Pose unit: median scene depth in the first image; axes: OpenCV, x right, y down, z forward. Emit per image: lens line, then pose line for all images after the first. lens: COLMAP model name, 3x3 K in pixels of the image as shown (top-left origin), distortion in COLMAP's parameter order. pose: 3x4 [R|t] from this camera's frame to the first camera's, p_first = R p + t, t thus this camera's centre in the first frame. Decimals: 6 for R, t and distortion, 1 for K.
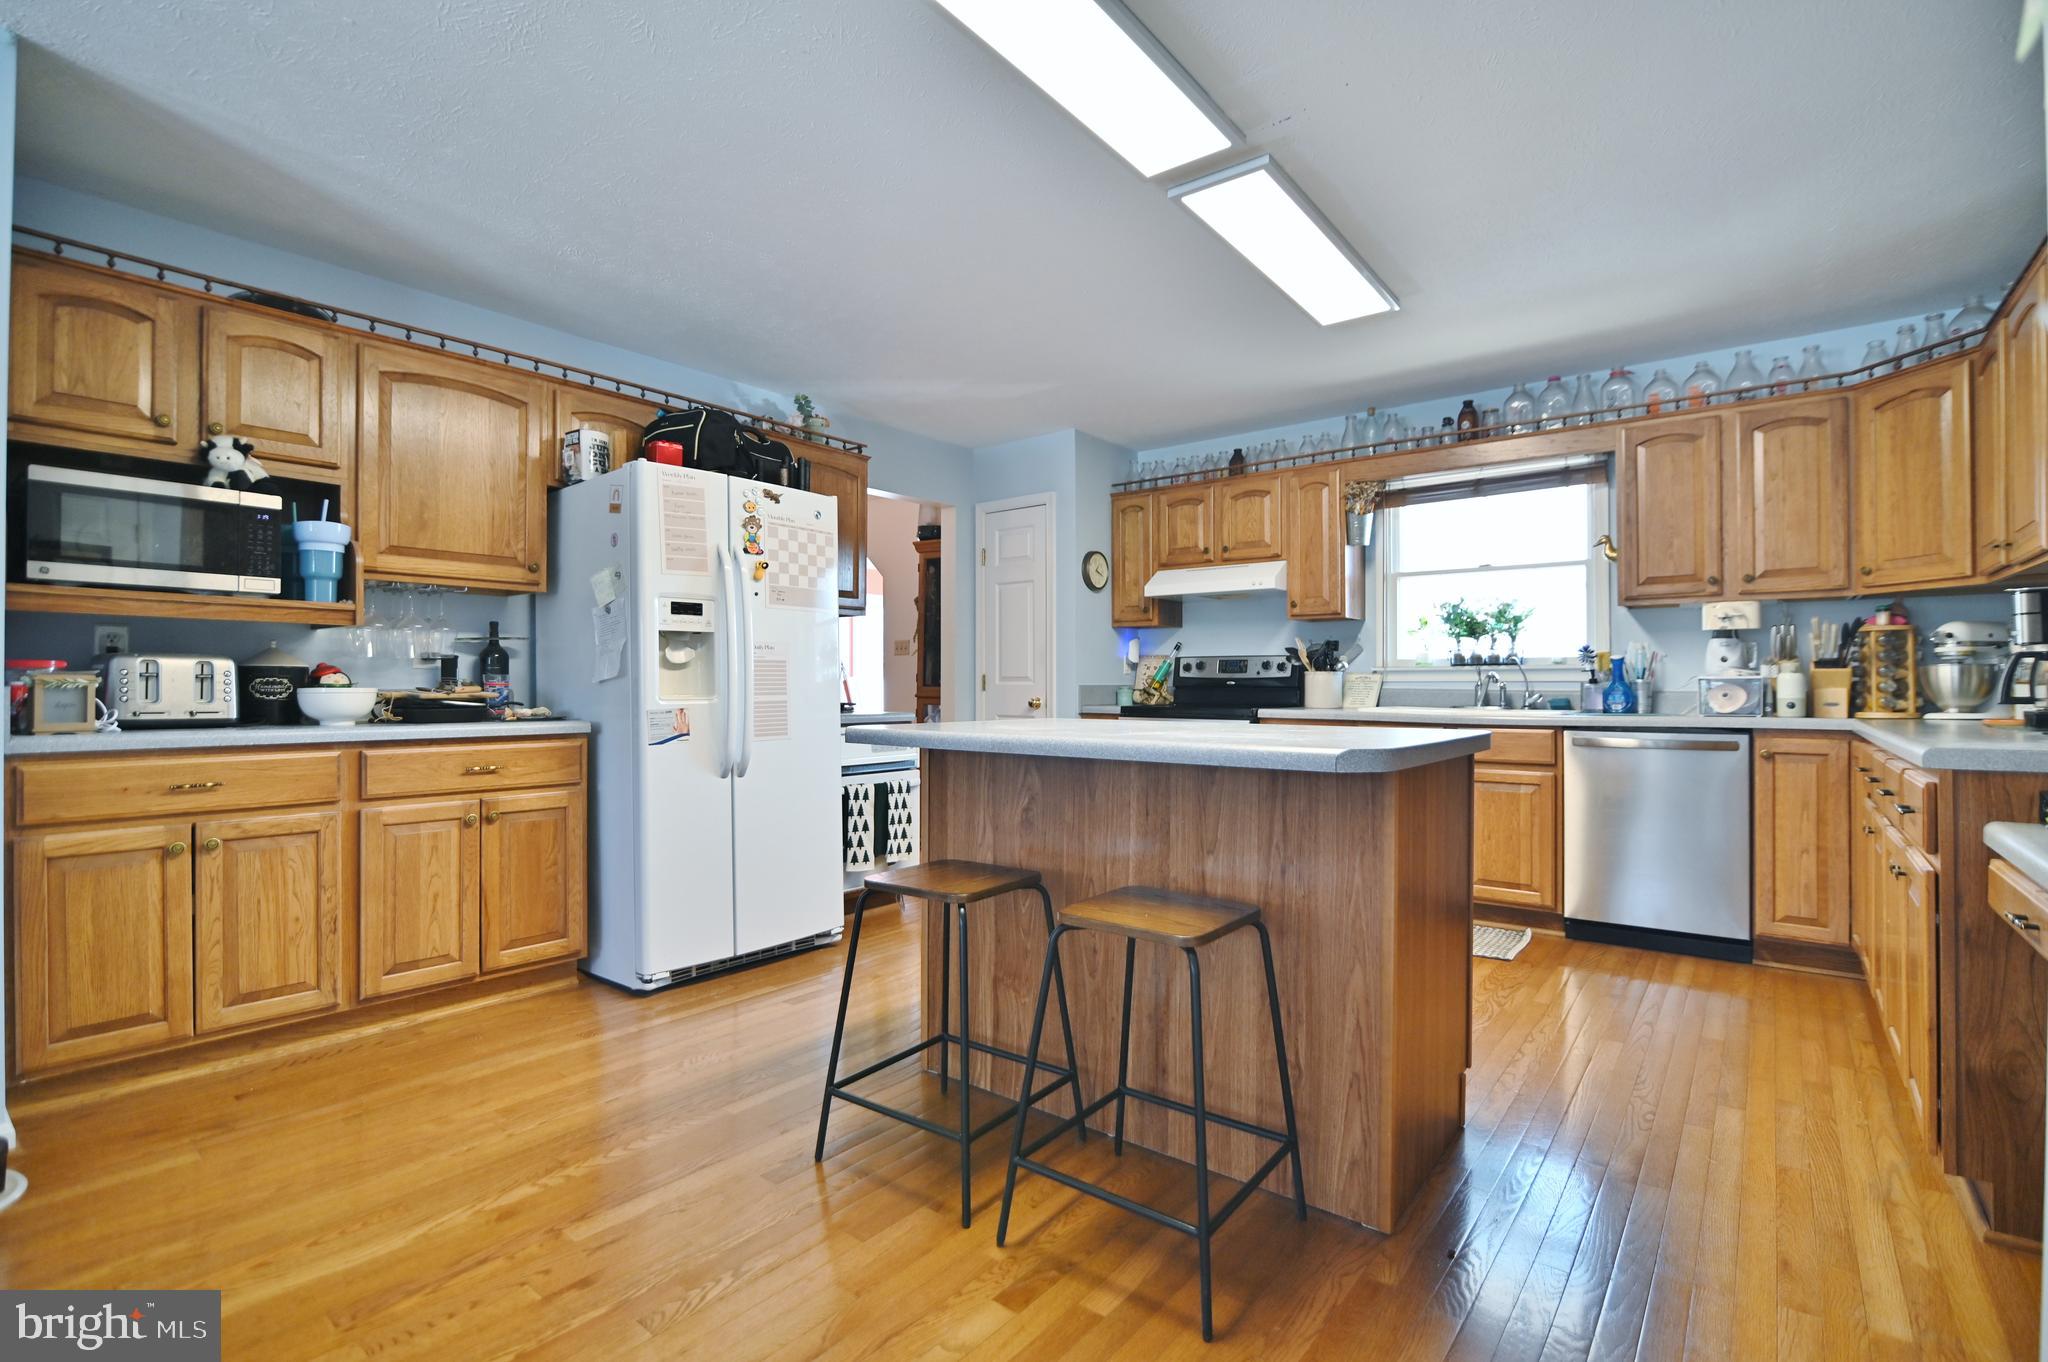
lens RADIAL K [[931.0, 0, 1017.7], [0, 931.0, 682.0], [0, 0, 1]] dist [-0.019631, 0.001458]
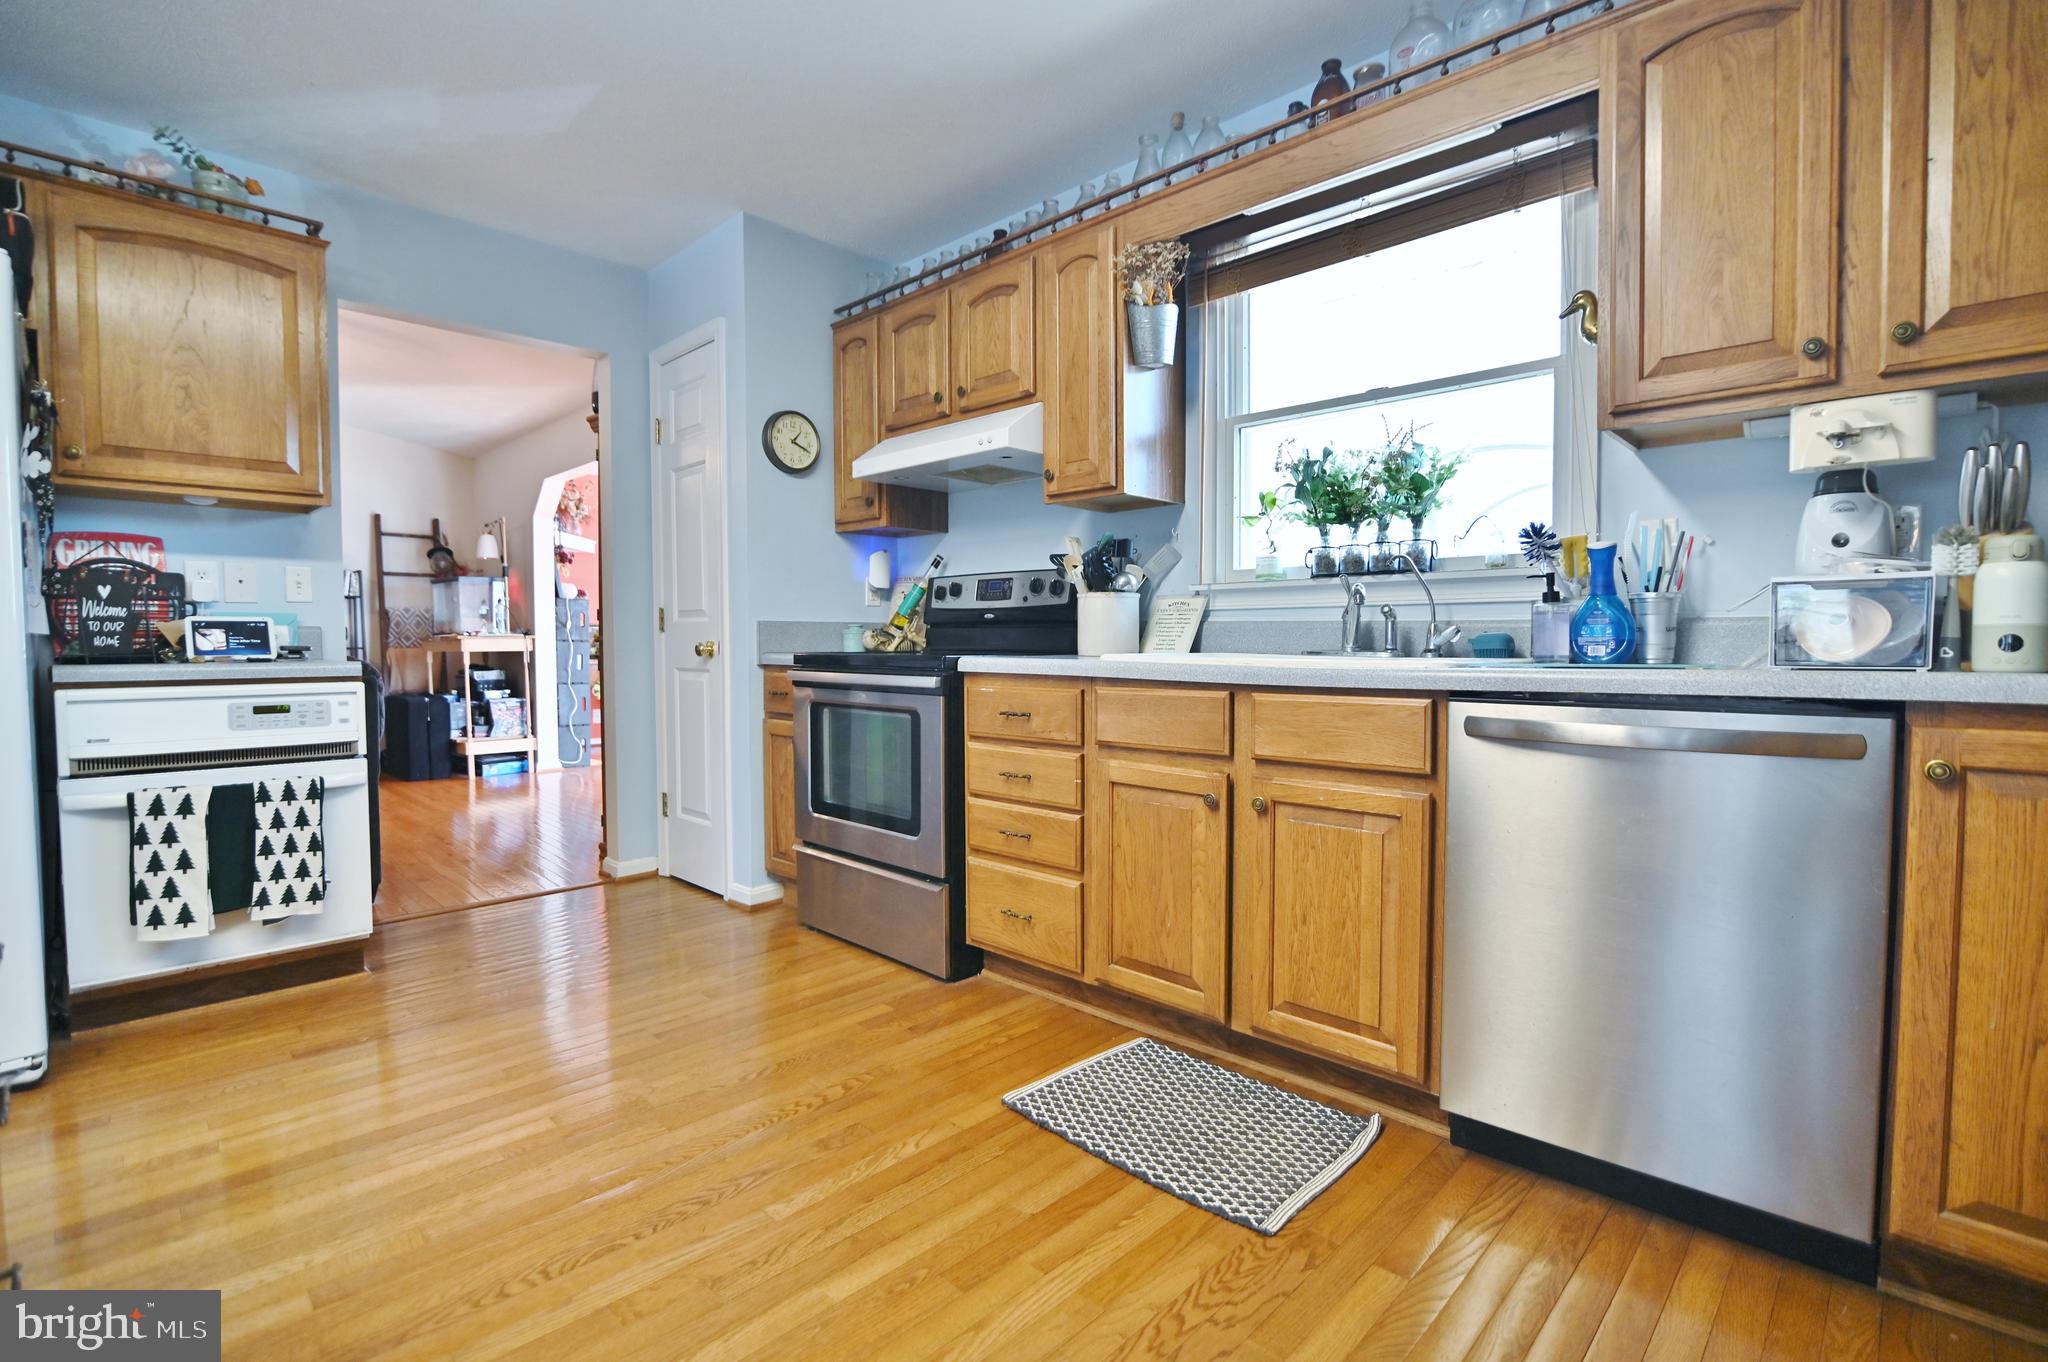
lens RADIAL K [[931.0, 0, 1017.7], [0, 931.0, 682.0], [0, 0, 1]] dist [-0.019631, 0.001458]
pose [[0.995666, 0.003099, -0.092946, 0.384019], [0.001220, 0.998923, 0.046378, 0.020079], [0.092990, -0.046291, 0.994590, 0.483452]]
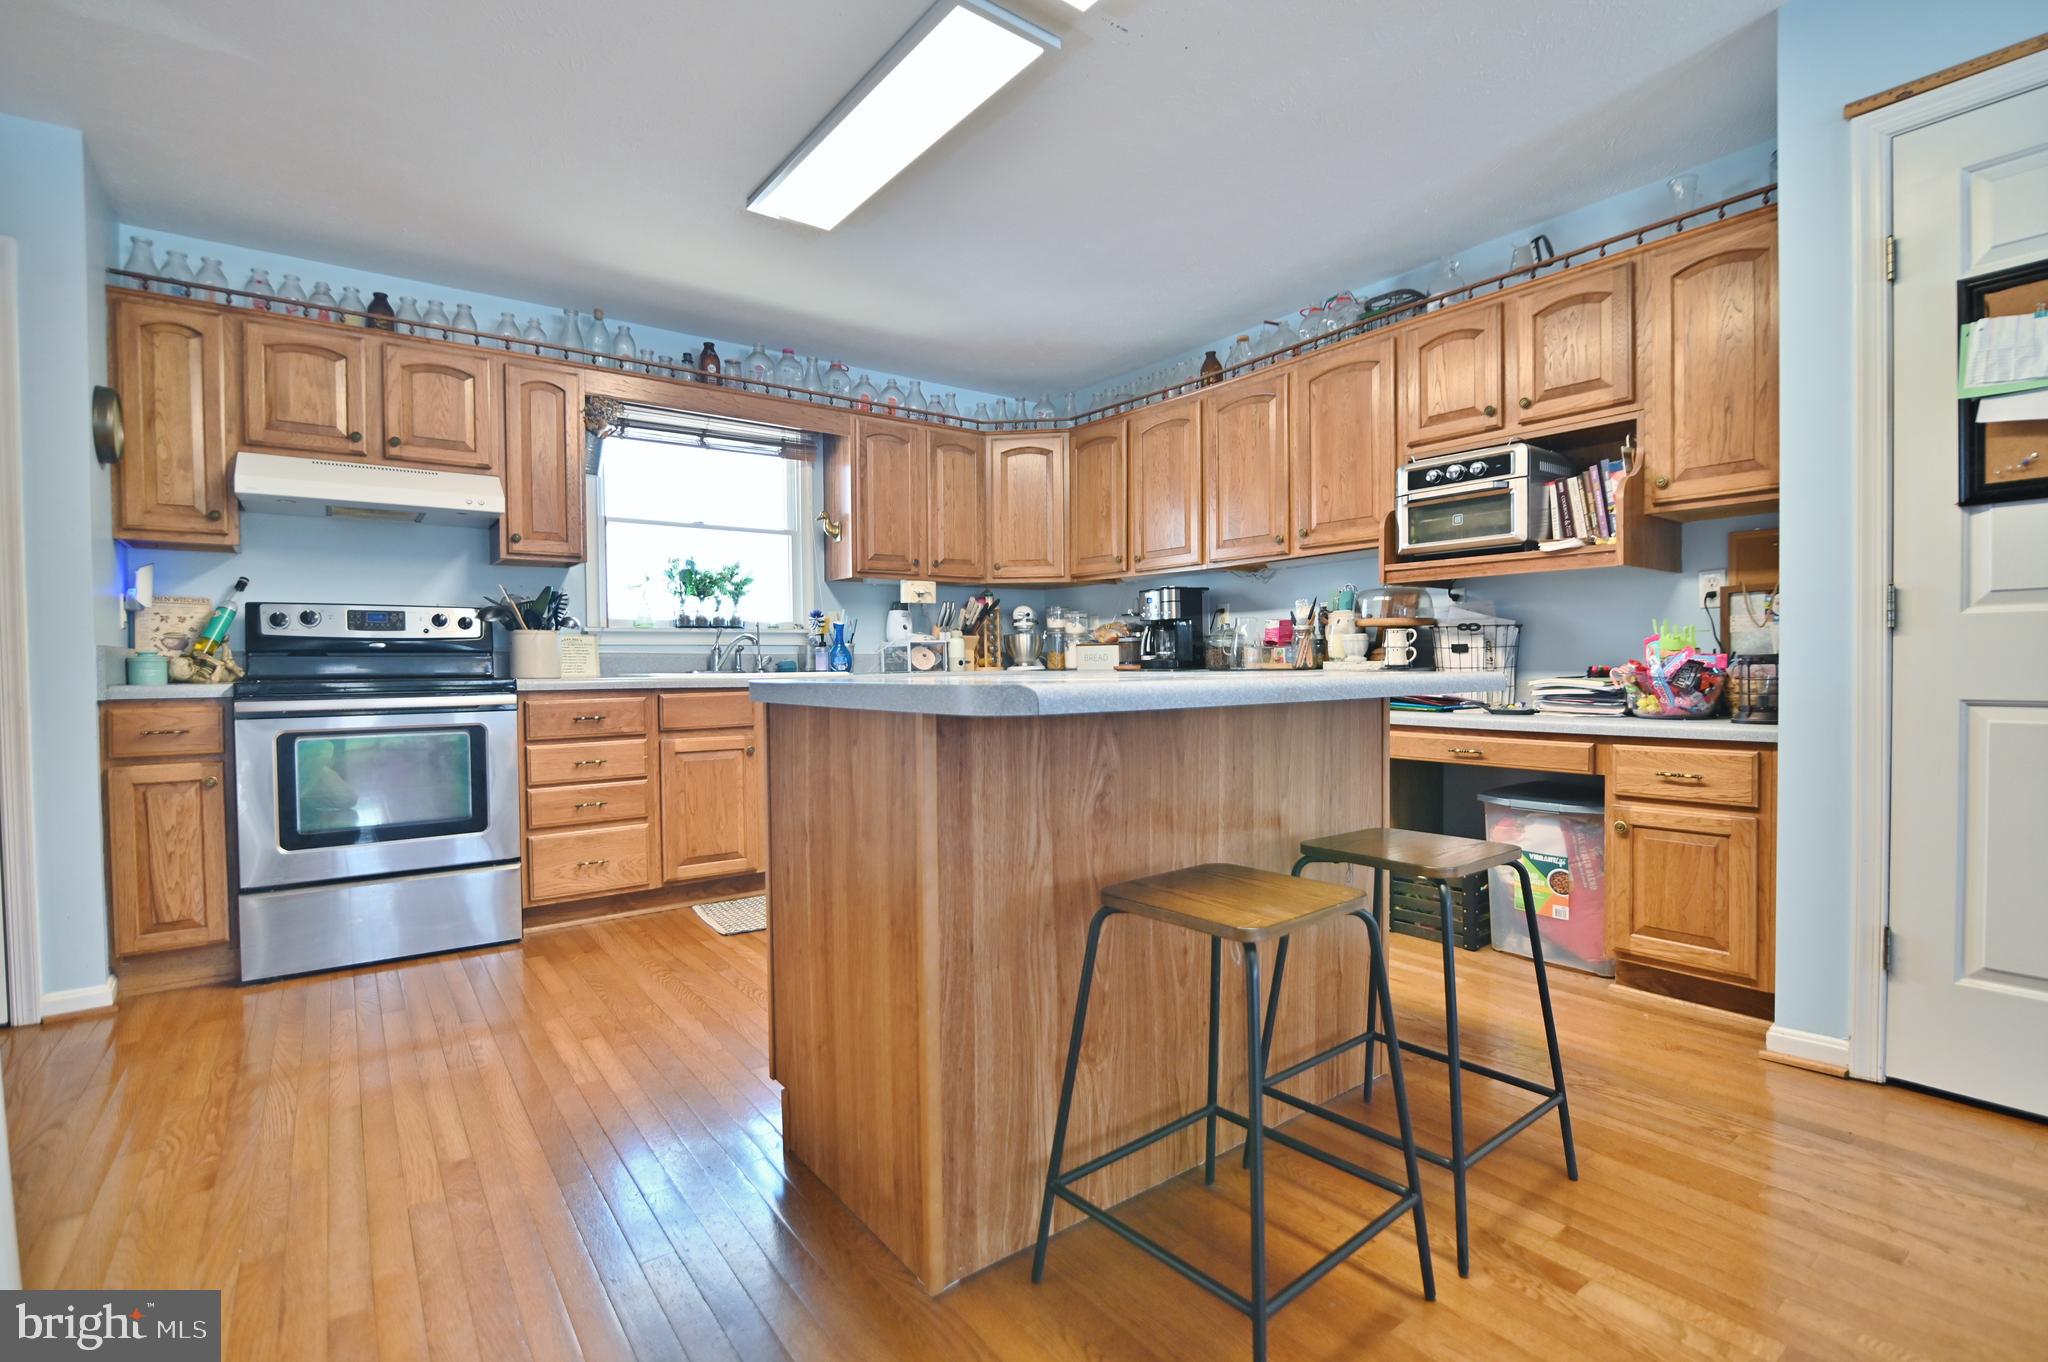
lens RADIAL K [[931.4, 0, 1039.6], [0, 931.4, 682.2], [0, 0, 1]] dist [-0.020101, -0.000026]
pose [[0.232067, -0.024131, 0.972400, -0.376334], [0.007606, 0.999707, 0.022993, 0.019912], [-0.972670, 0.002060, 0.232183, 0.489721]]
